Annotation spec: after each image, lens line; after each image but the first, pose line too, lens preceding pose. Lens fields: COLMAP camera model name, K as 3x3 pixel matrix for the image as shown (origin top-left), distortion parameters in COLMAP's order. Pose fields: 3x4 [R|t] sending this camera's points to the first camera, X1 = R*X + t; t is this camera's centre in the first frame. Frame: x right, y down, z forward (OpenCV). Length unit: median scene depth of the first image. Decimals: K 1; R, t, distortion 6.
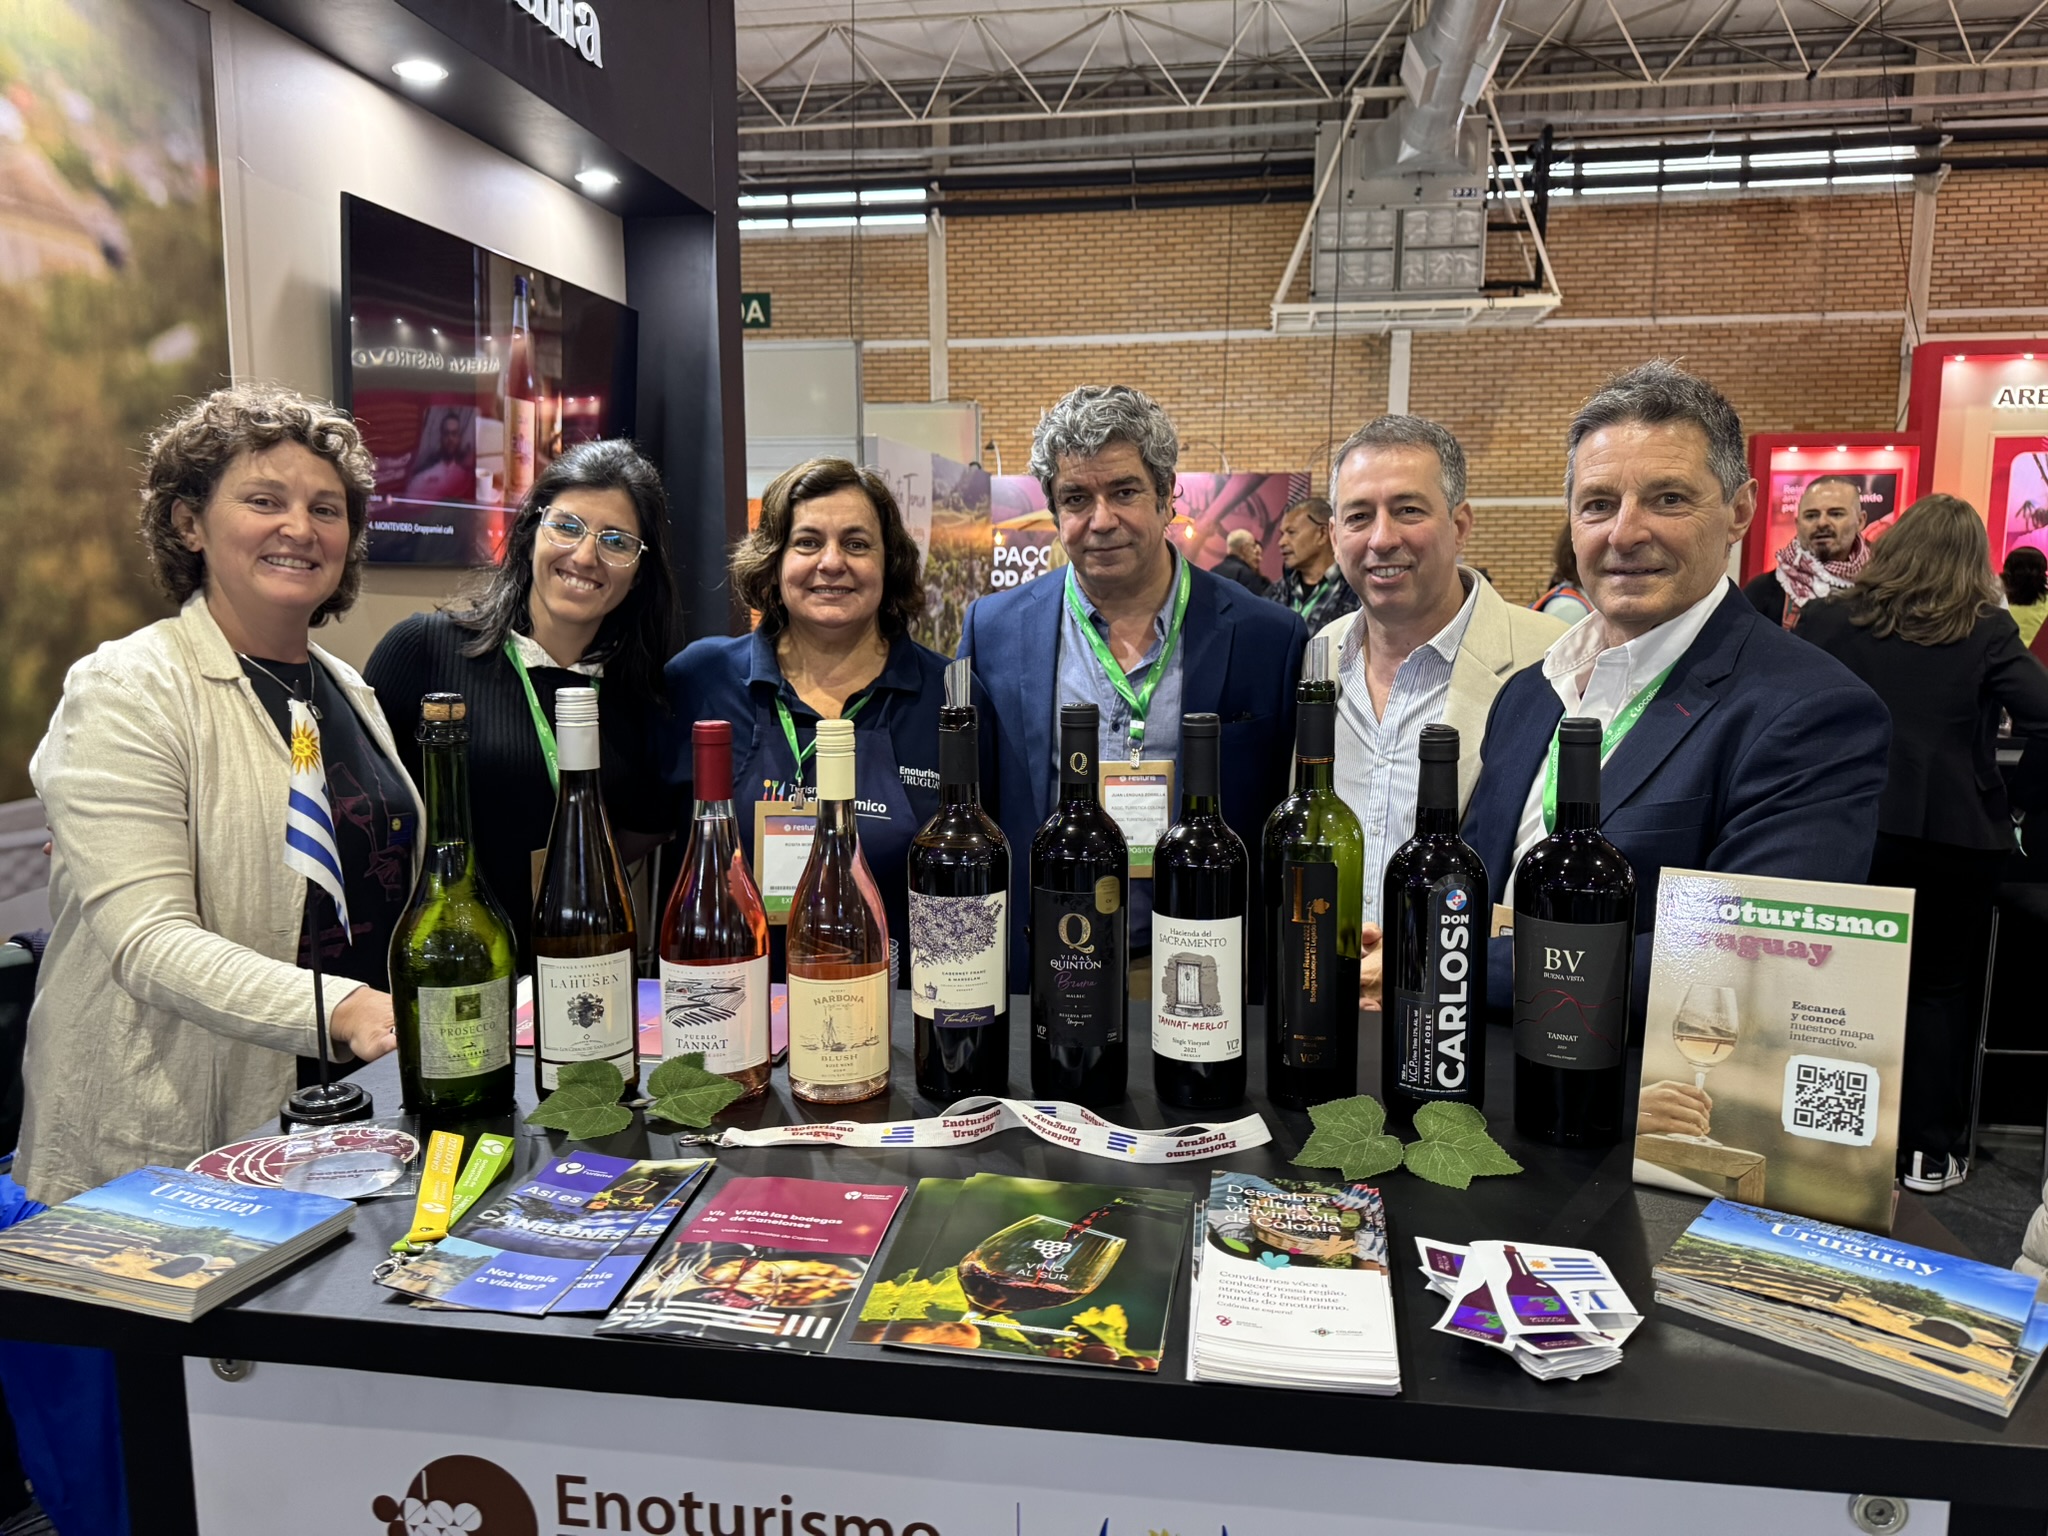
lens RADIAL K [[1431.6, 0, 1016.5], [0, 1431.6, 764.5], [0, 0, 1]] dist [0.052782, -0.034189]
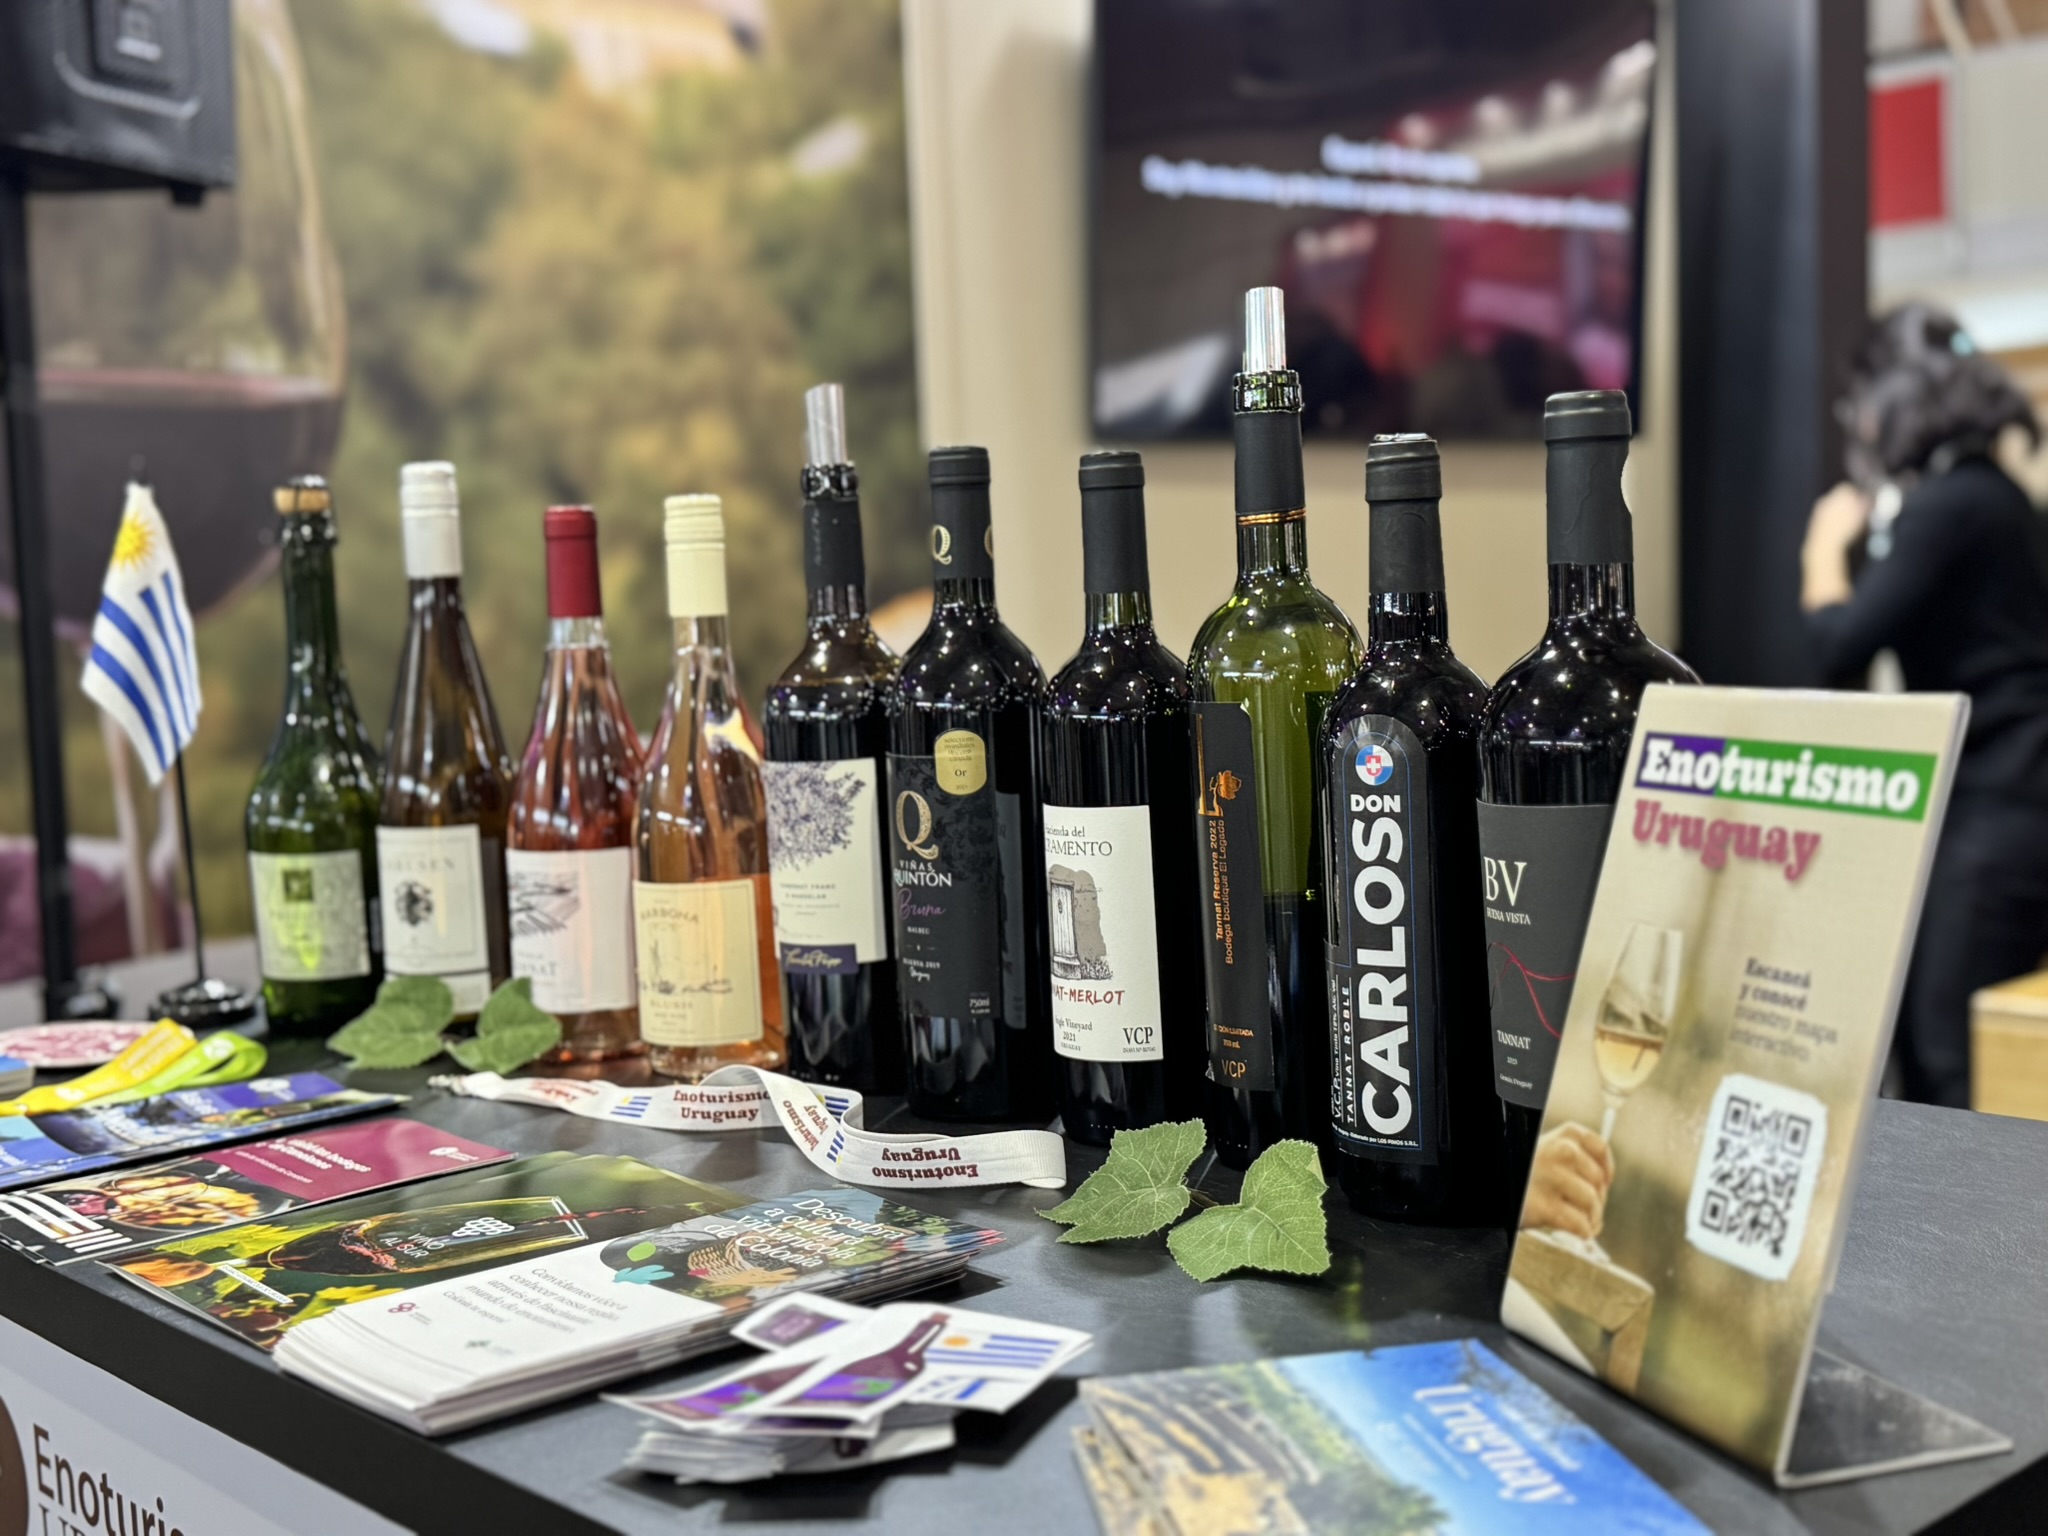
lens RADIAL K [[2477.0, 0, 1023.4], [0, 2477.0, 770.7], [0, 0, 1]] dist [0.154120, 0.000000]
pose [[0.751184, 0.014423, -0.659935, 0.800873], [-0.032801, 0.999342, -0.015496, 0.113888], [0.659277, 0.033287, 0.751163, 0.244776]]
